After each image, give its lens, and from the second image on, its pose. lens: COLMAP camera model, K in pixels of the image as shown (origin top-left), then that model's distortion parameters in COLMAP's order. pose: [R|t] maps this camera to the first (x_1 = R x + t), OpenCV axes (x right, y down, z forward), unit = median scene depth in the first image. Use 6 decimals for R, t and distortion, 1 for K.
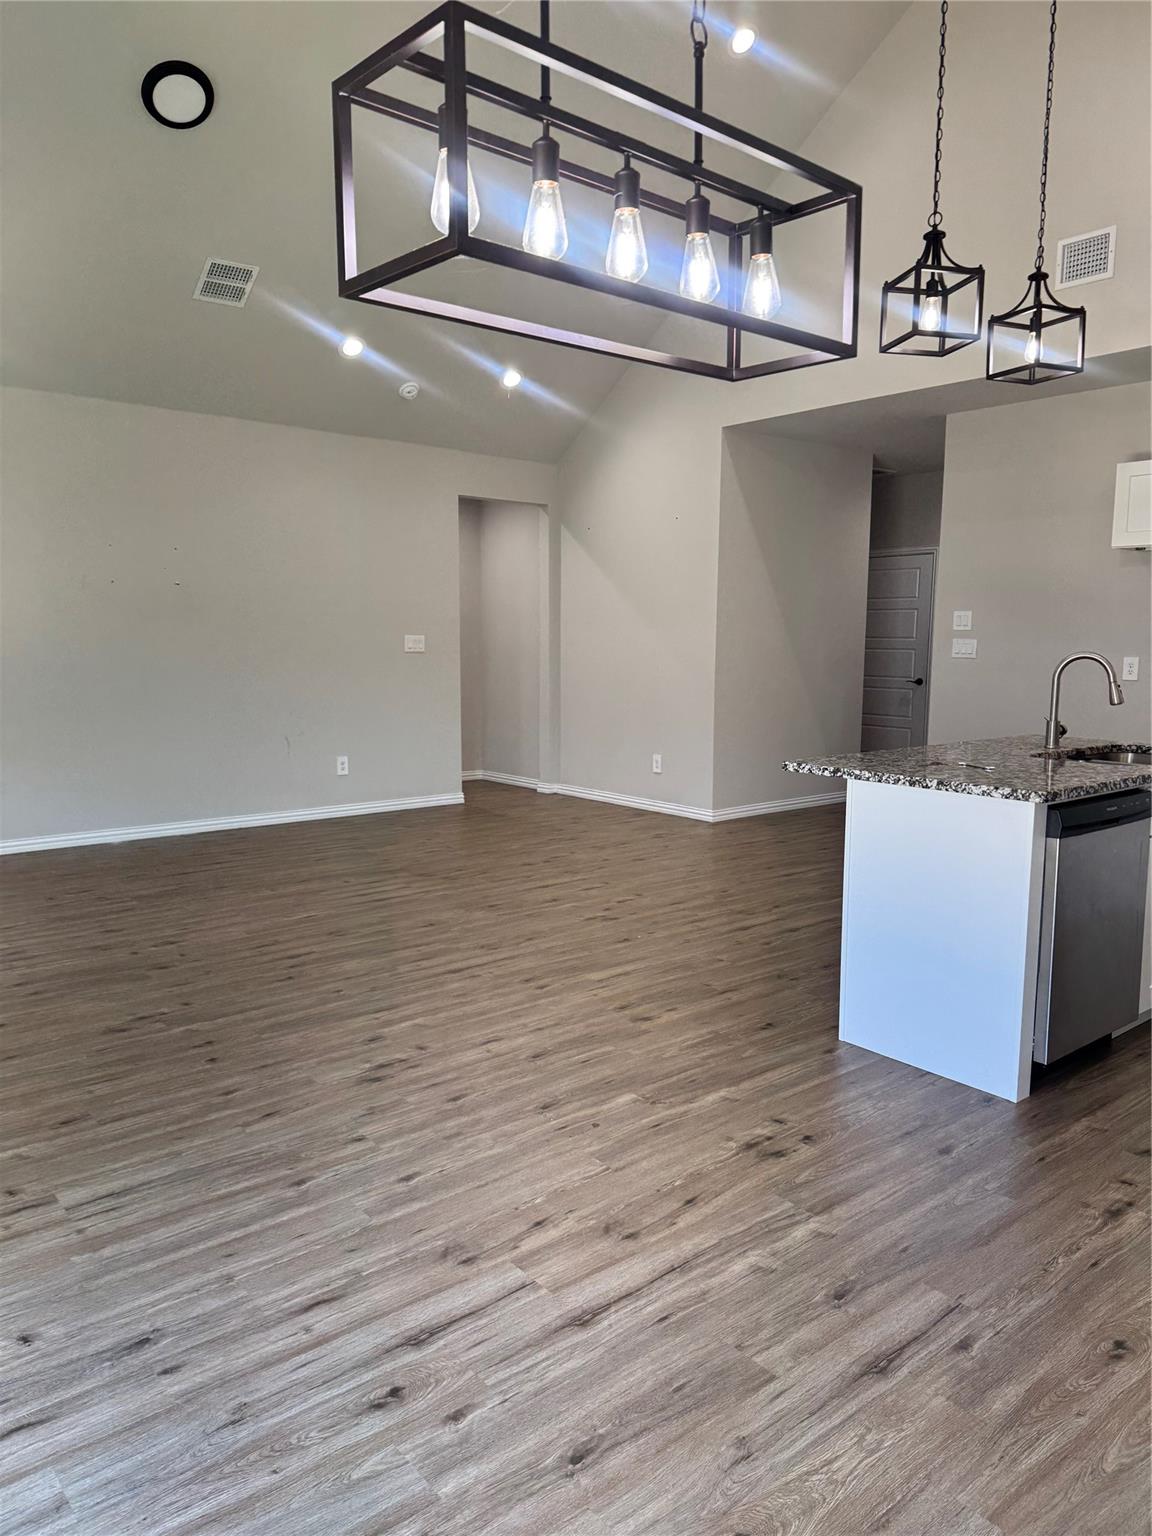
lens RADIAL K [[1081.3, 0, 570.4], [0, 1081.3, 757.0], [0, 0, 1]] dist [0.051081, -0.099463]
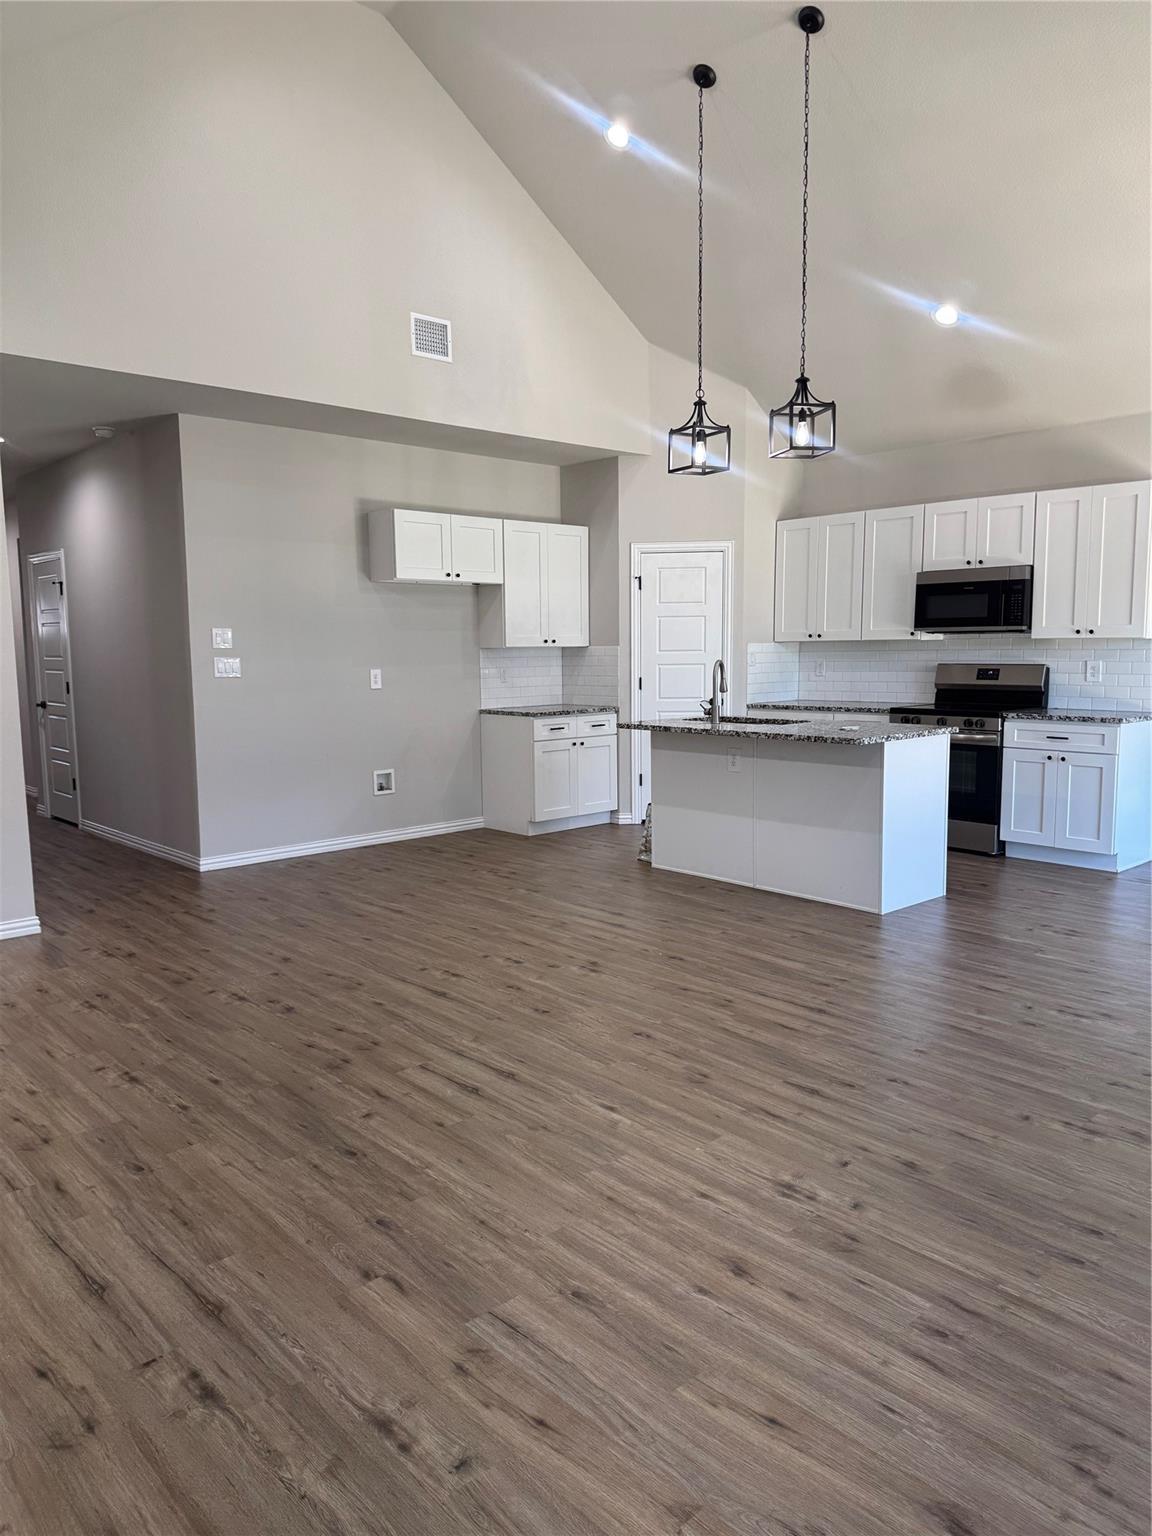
lens RADIAL K [[1081.3, 0, 570.4], [0, 1081.3, 757.0], [0, 0, 1]] dist [0.051081, -0.099463]
pose [[-0.035037, -0.121916, 0.991922, -0.958418], [0.128599, 0.983730, 0.125451, -0.160453], [-0.991078, 0.131955, -0.018789, 1.128799]]
